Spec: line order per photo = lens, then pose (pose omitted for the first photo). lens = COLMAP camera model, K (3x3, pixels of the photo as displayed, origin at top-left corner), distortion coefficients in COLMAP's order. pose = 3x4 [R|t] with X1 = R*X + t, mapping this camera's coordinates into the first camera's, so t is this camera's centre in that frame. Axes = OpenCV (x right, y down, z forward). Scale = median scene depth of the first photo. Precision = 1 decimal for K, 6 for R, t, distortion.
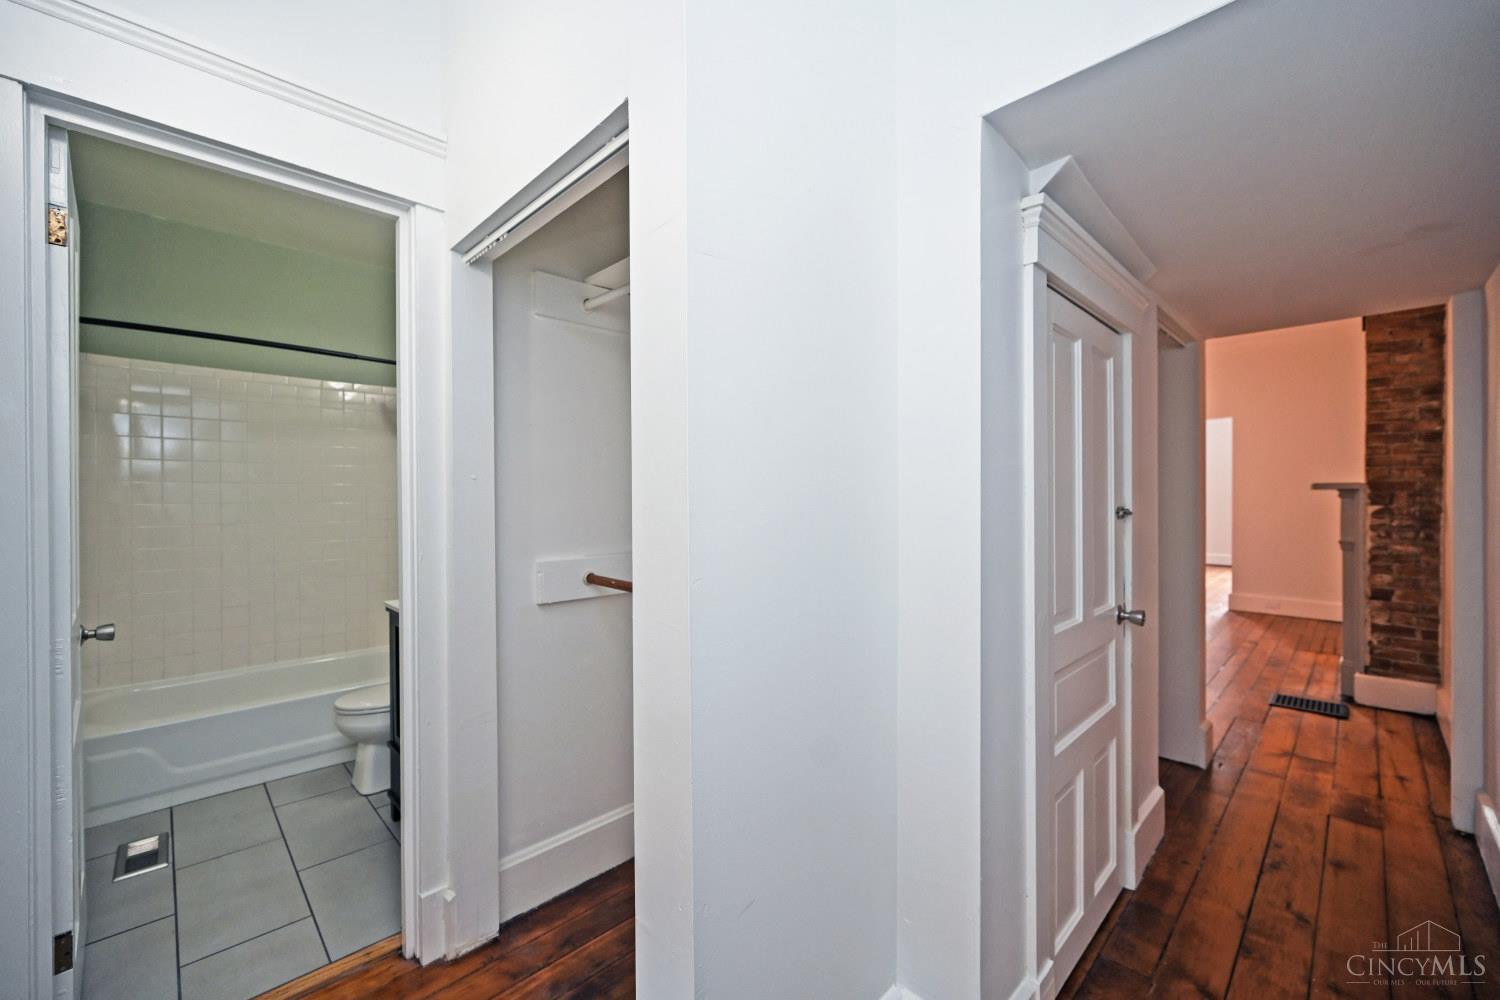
lens RADIAL K [[595.5, 0, 747.4], [0, 595.5, 498.6], [0, 0, 1]] dist [0.000310, 0.000776]
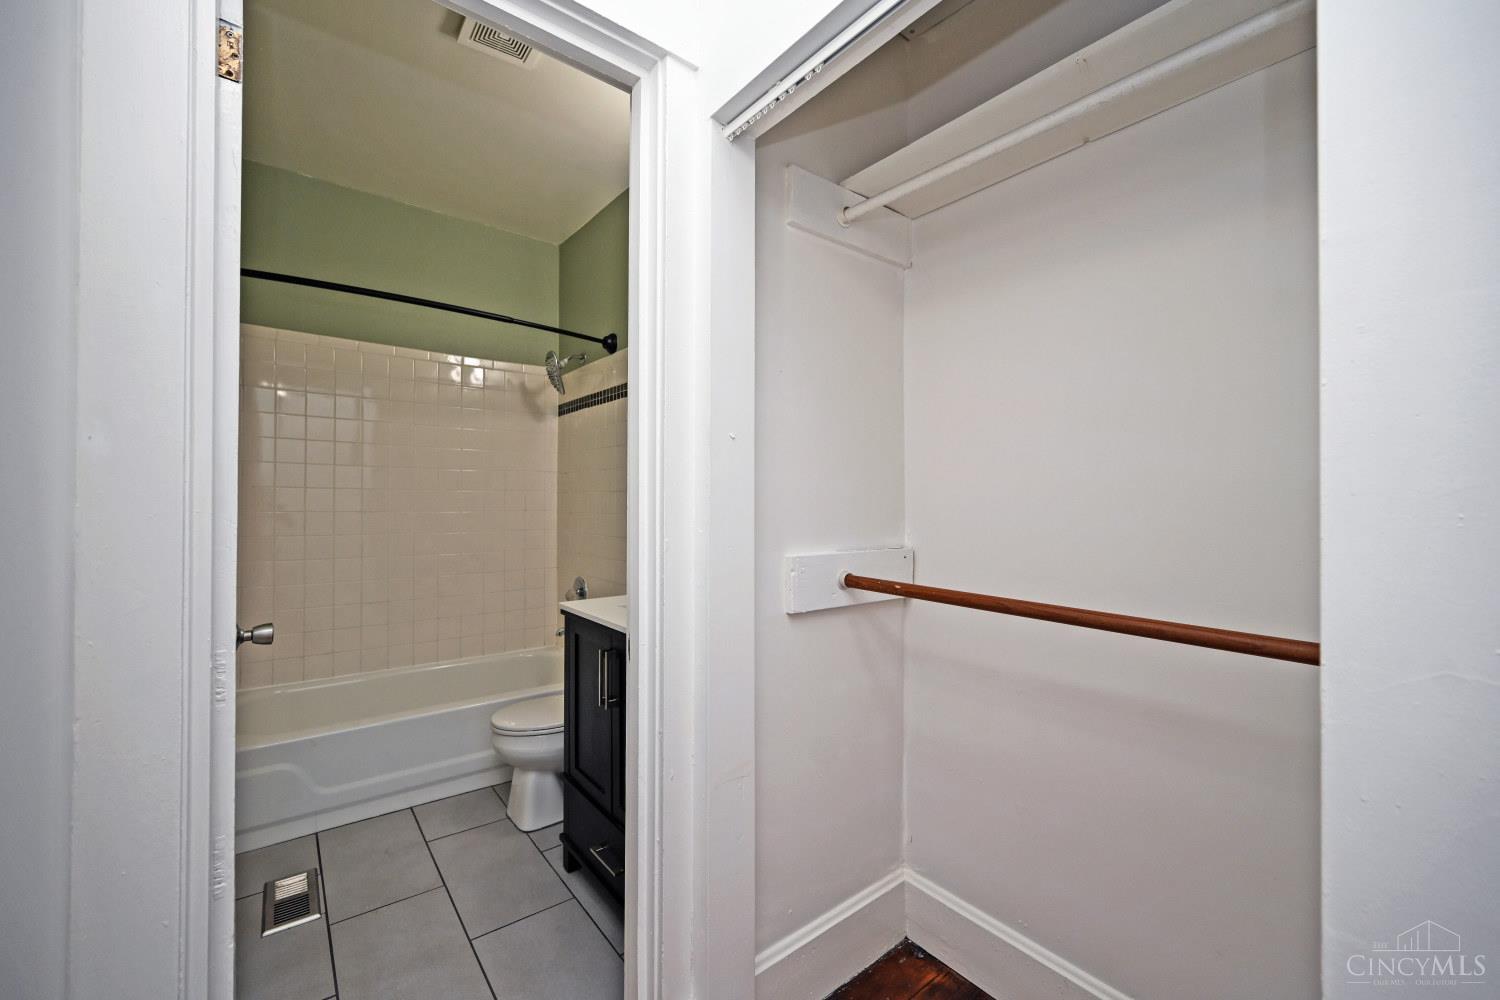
lens RADIAL K [[595.5, 0, 751.2], [0, 595.5, 498.7], [0, 0, 1]] dist [0.000310, 0.000776]
pose [[0.994504, 0.007890, -0.104404, -0.301348], [-0.008818, 0.999926, -0.008423, 0.038589], [0.104329, 0.009297, 0.994499, 0.239587]]
